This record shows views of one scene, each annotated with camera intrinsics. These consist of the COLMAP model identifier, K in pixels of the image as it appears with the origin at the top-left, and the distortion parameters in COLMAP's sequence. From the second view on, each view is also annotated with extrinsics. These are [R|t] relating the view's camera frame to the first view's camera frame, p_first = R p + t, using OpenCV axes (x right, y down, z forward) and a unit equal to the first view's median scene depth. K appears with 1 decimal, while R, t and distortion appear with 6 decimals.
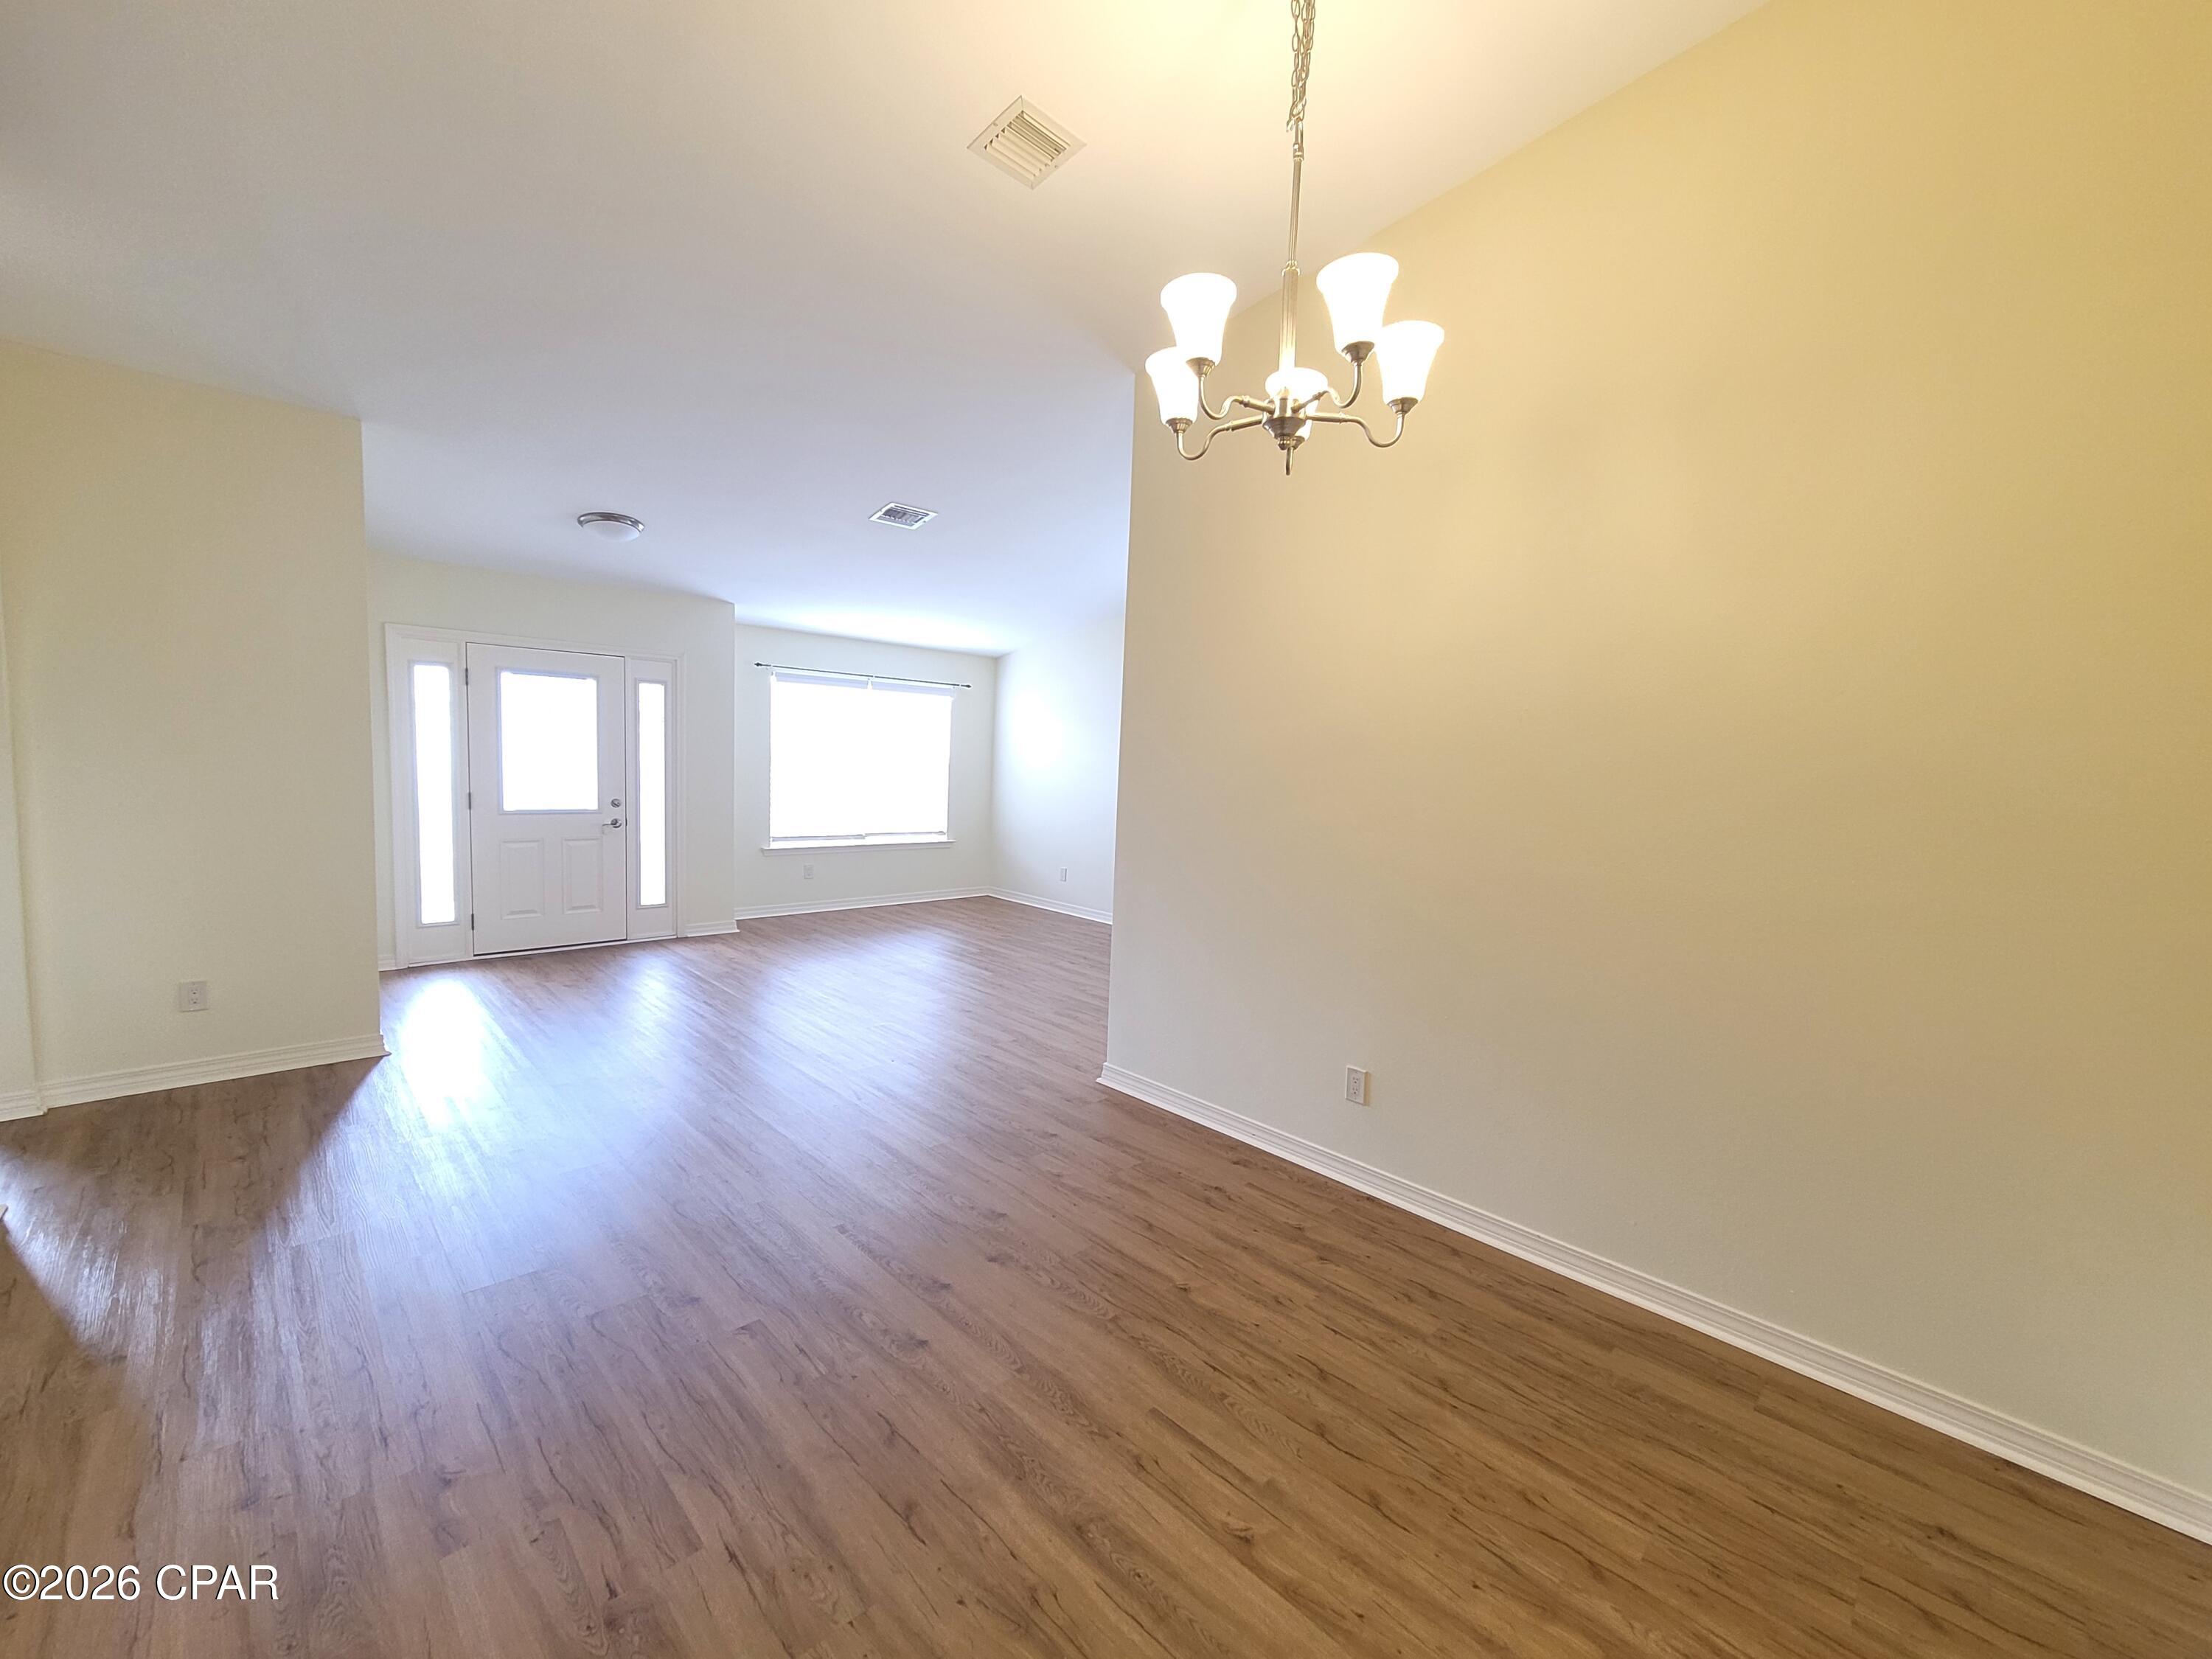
lens RADIAL K [[903.4, 0, 1124.3], [0, 903.4, 825.9], [0, 0, 1]] dist [0.001789, 0.000197]
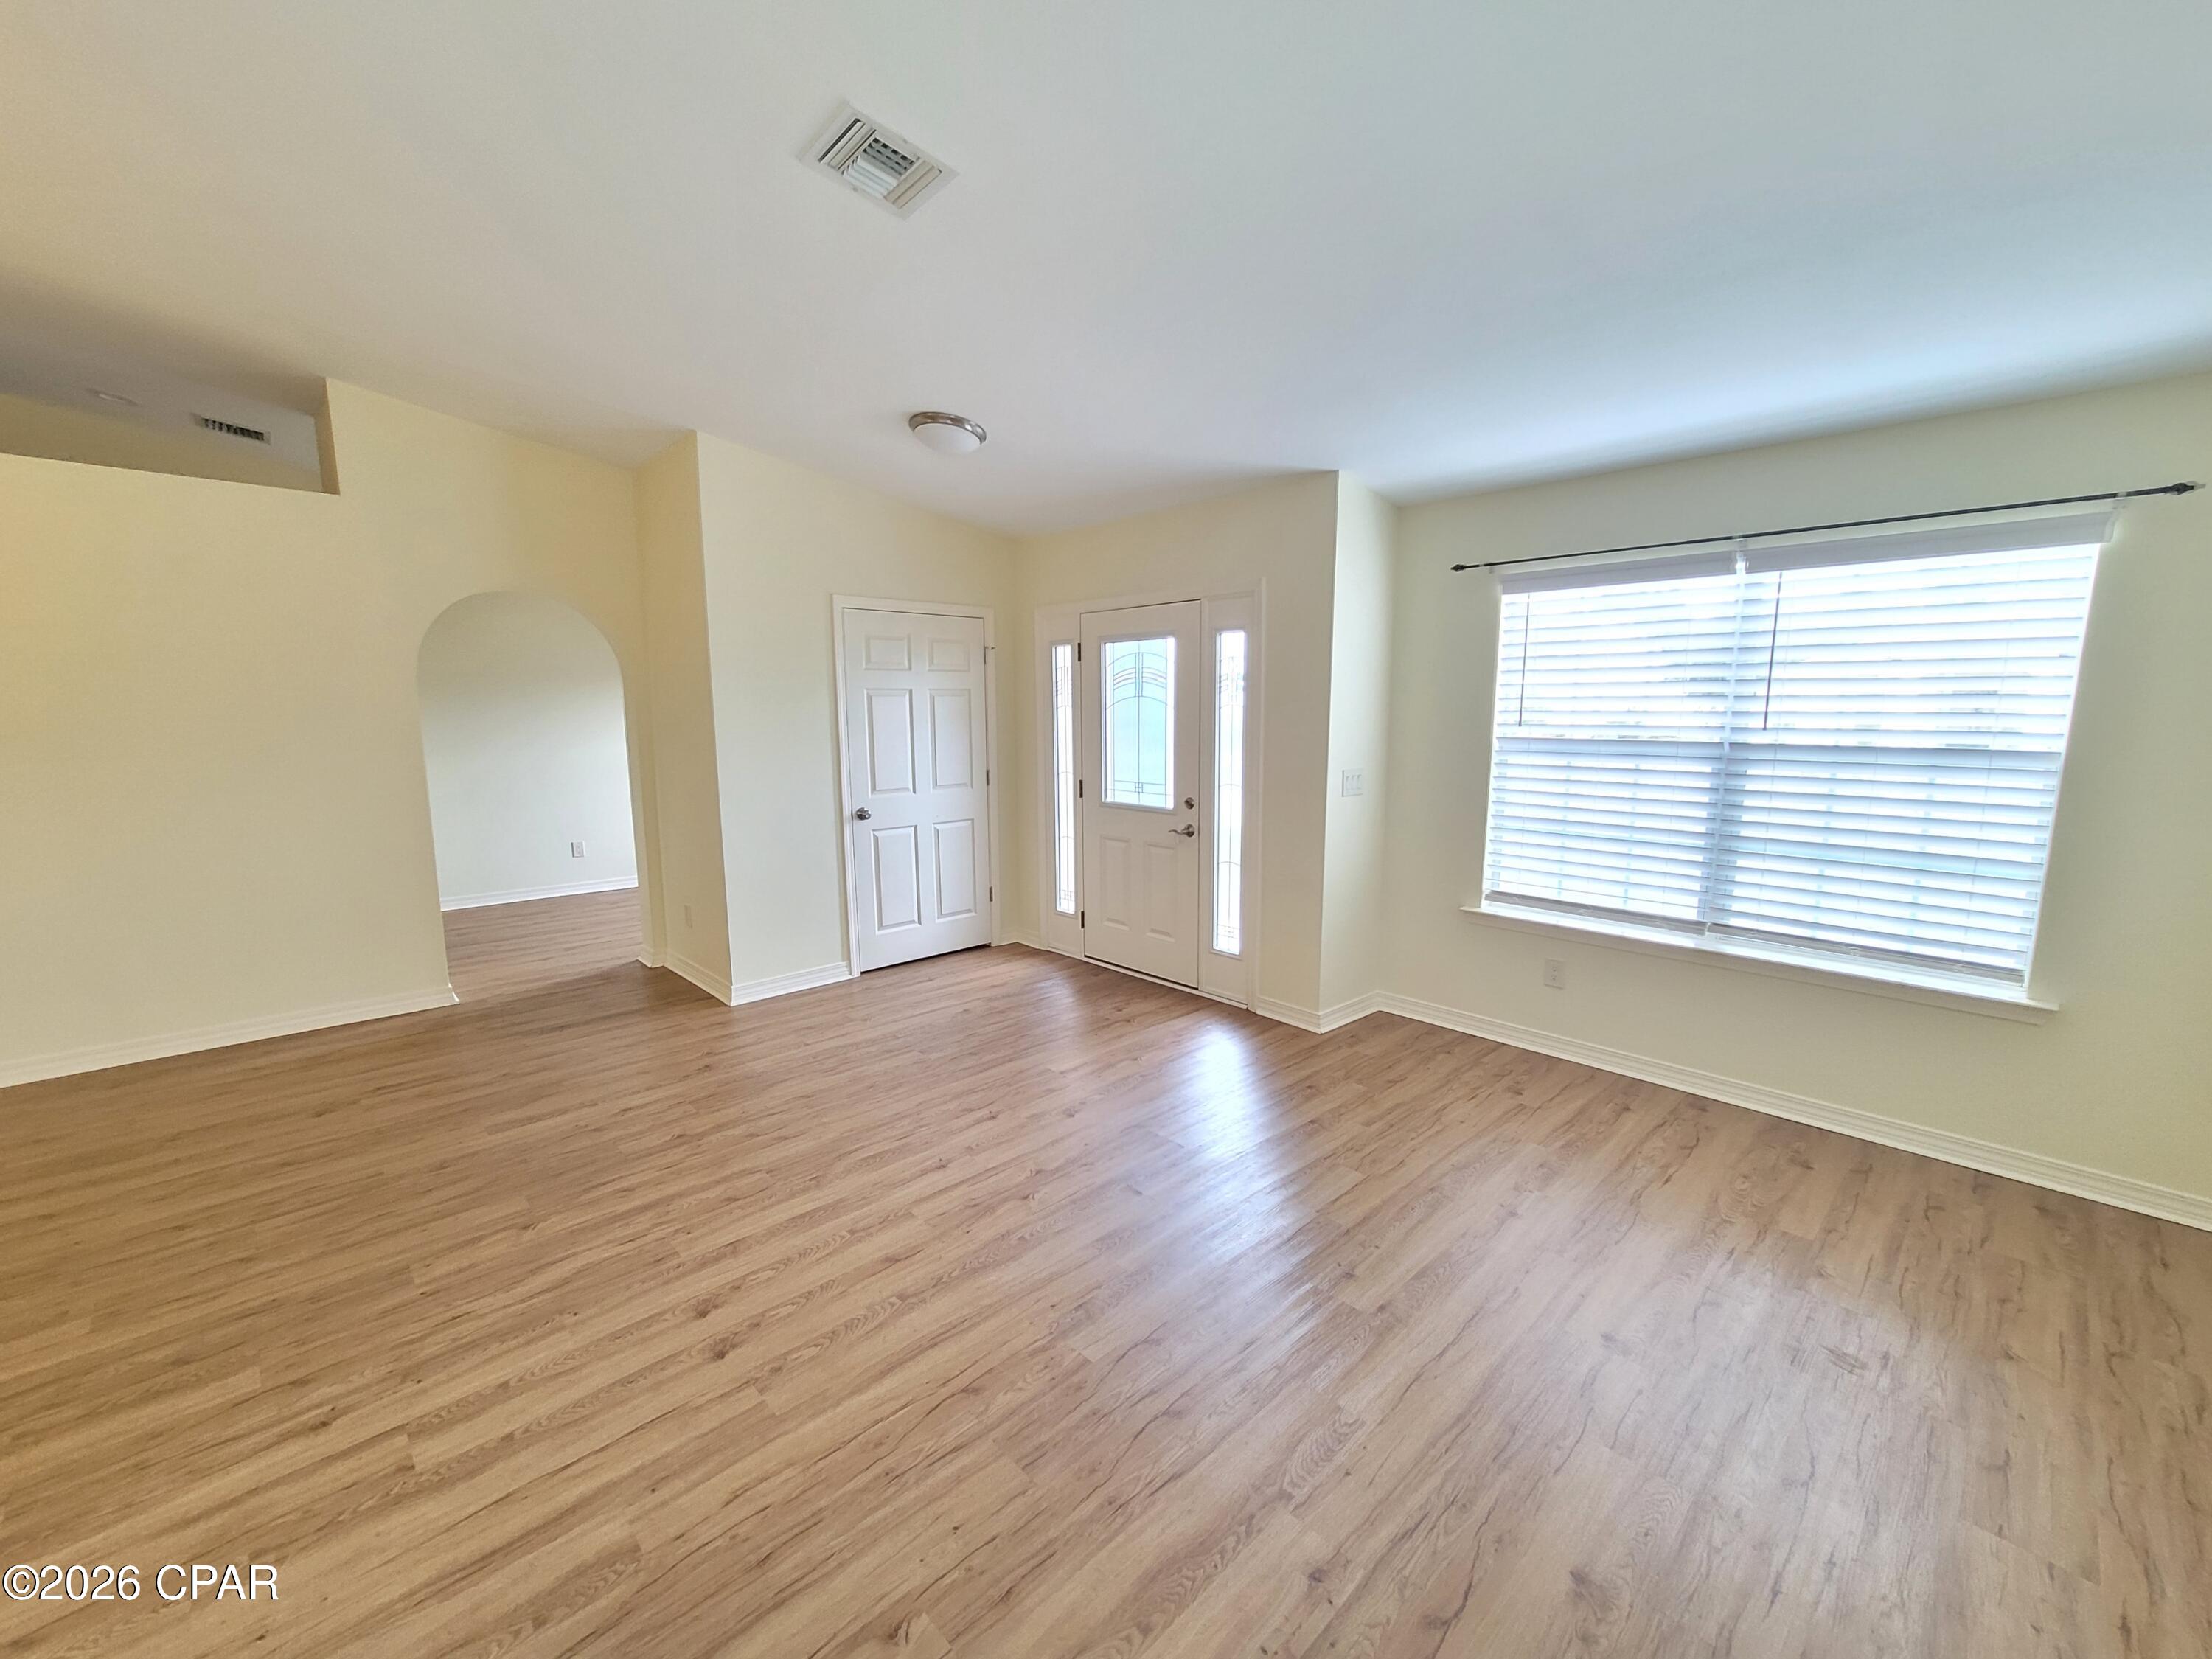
lens RADIAL K [[903.4, 0, 1119.6], [0, 903.4, 827.3], [0, 0, 1]] dist [0.001789, 0.000197]
pose [[-0.013745, 0.091622, -0.995699, 0.178184], [-0.080169, 0.992486, 0.092433, -0.071231], [0.996687, 0.081095, -0.006296, 0.977823]]
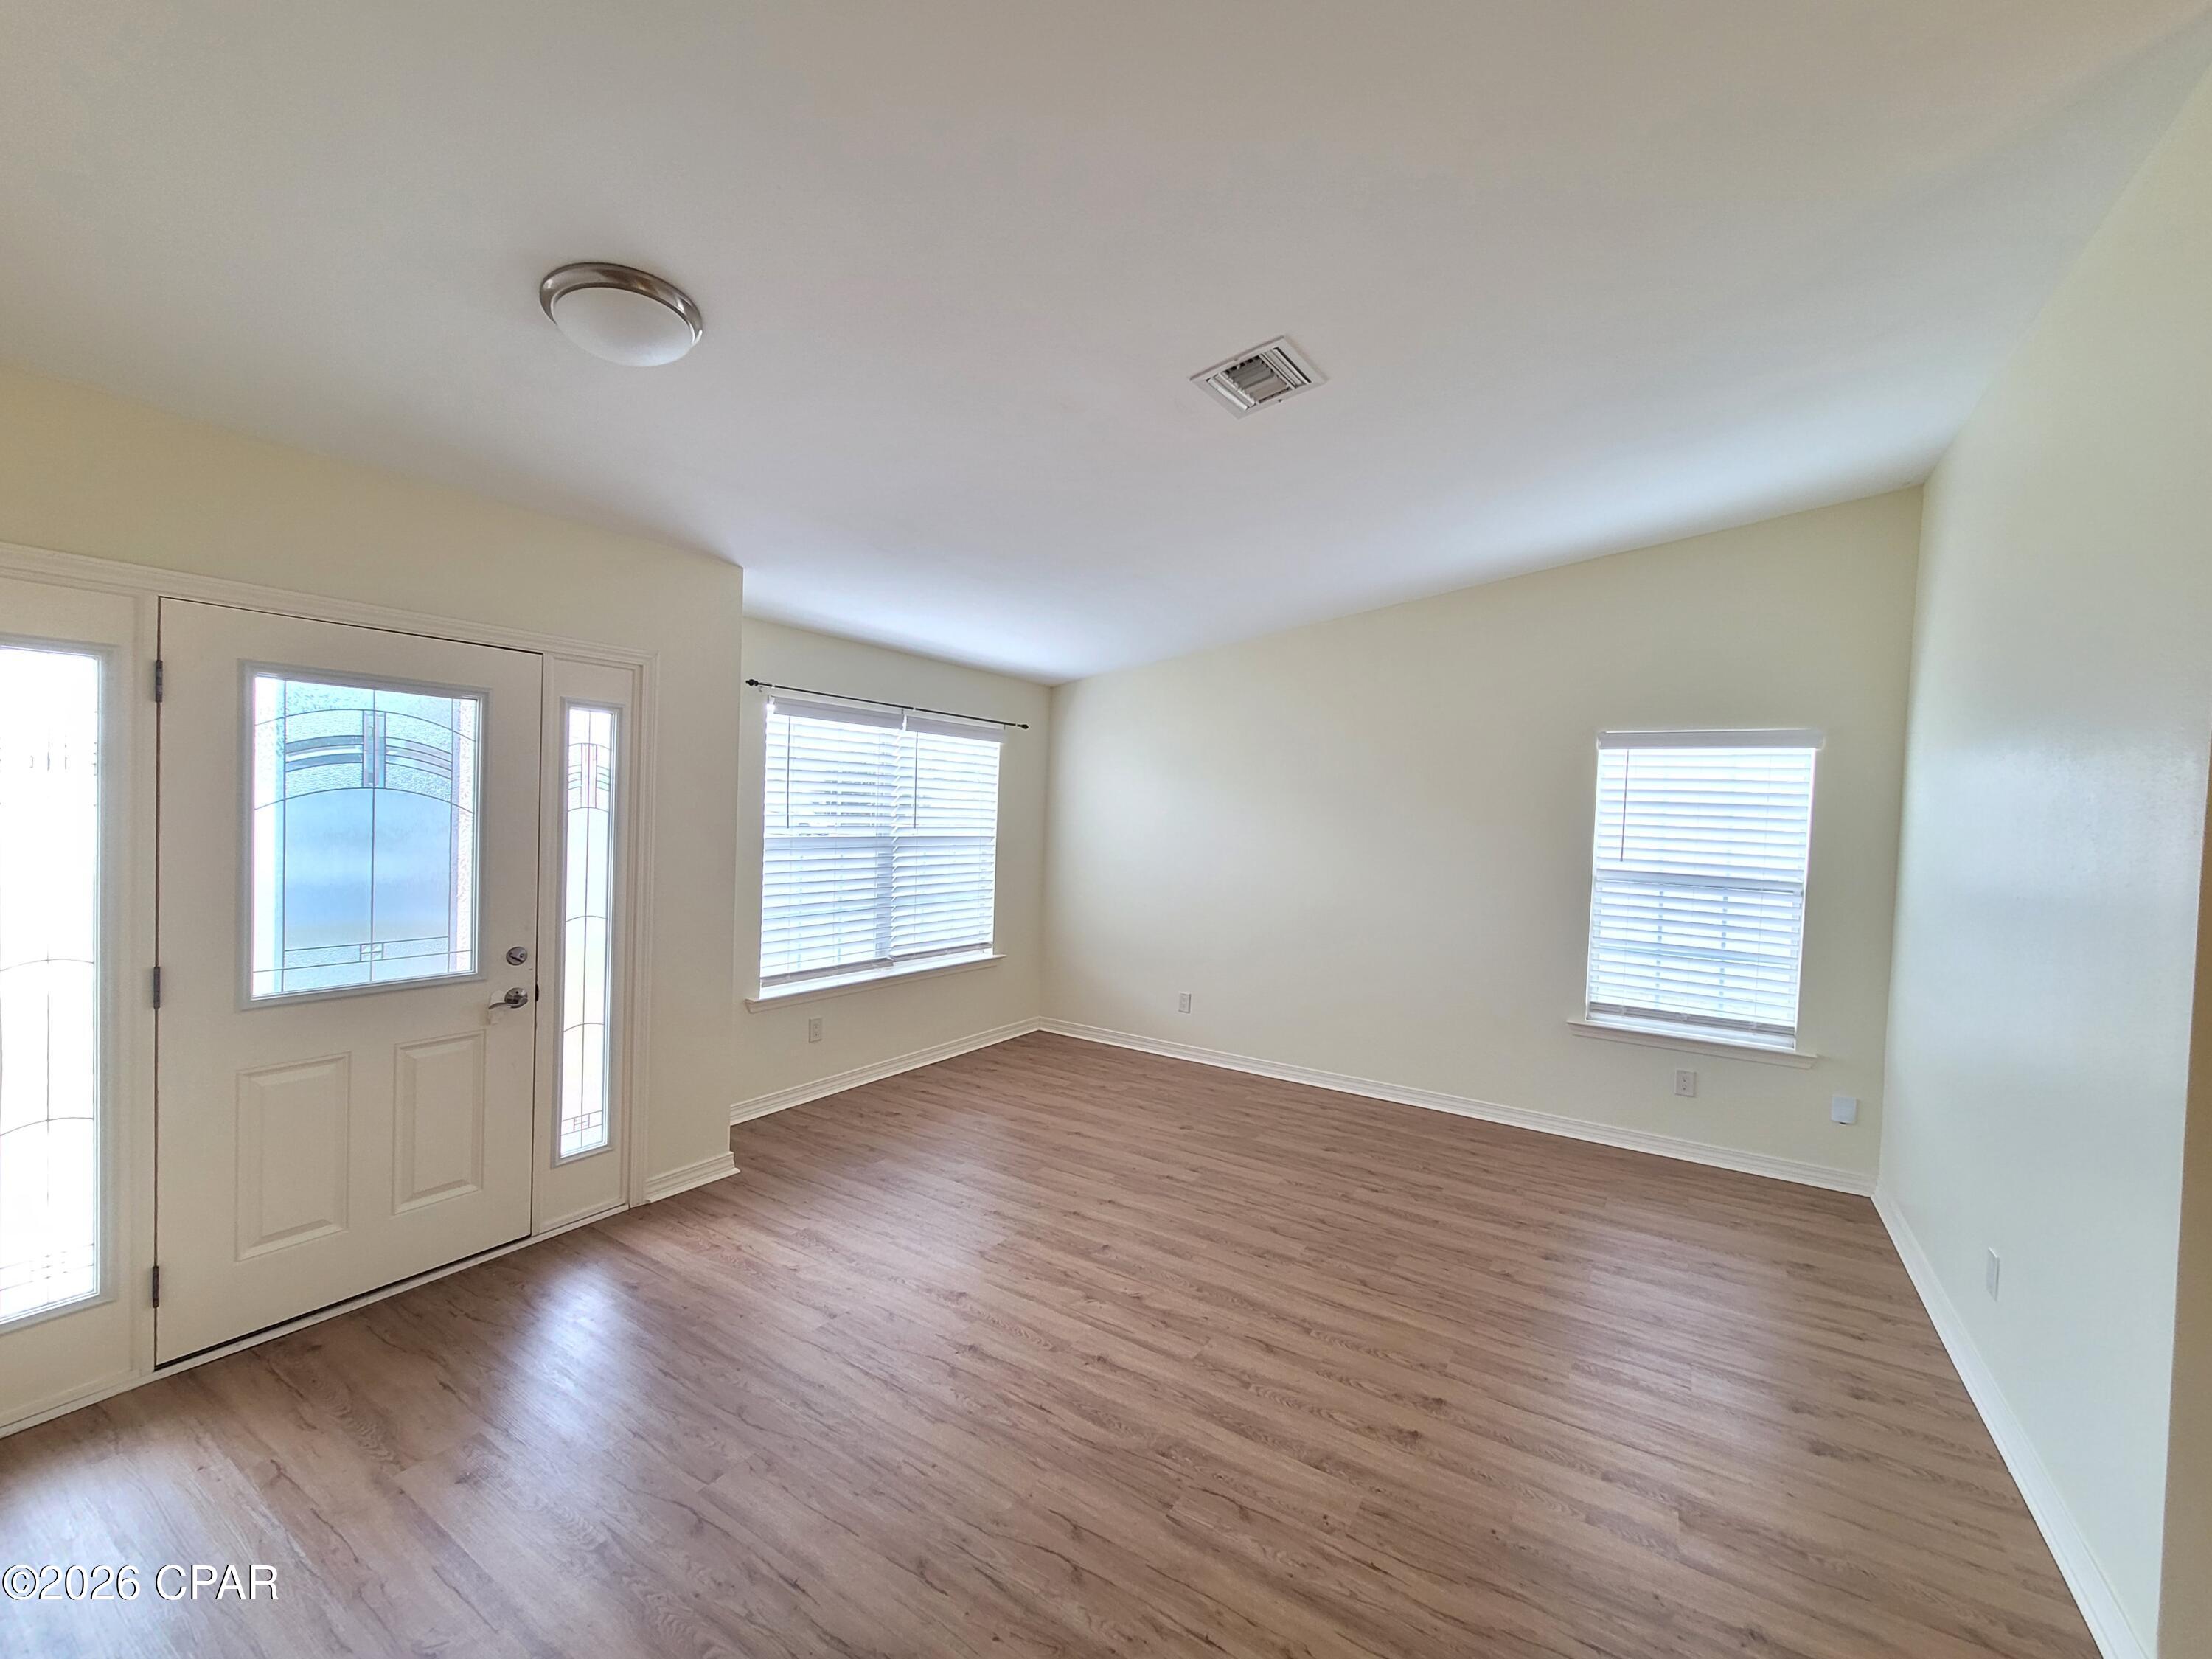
lens RADIAL K [[903.4, 0, 1123.4], [0, 903.4, 827.1], [0, 0, 1]] dist [0.001789, 0.000197]
pose [[0.972684, -0.010373, 0.231902, -0.370815], [0.021847, 0.998658, -0.046967, -0.065702], [-0.231104, 0.050750, 0.971605, 0.470577]]
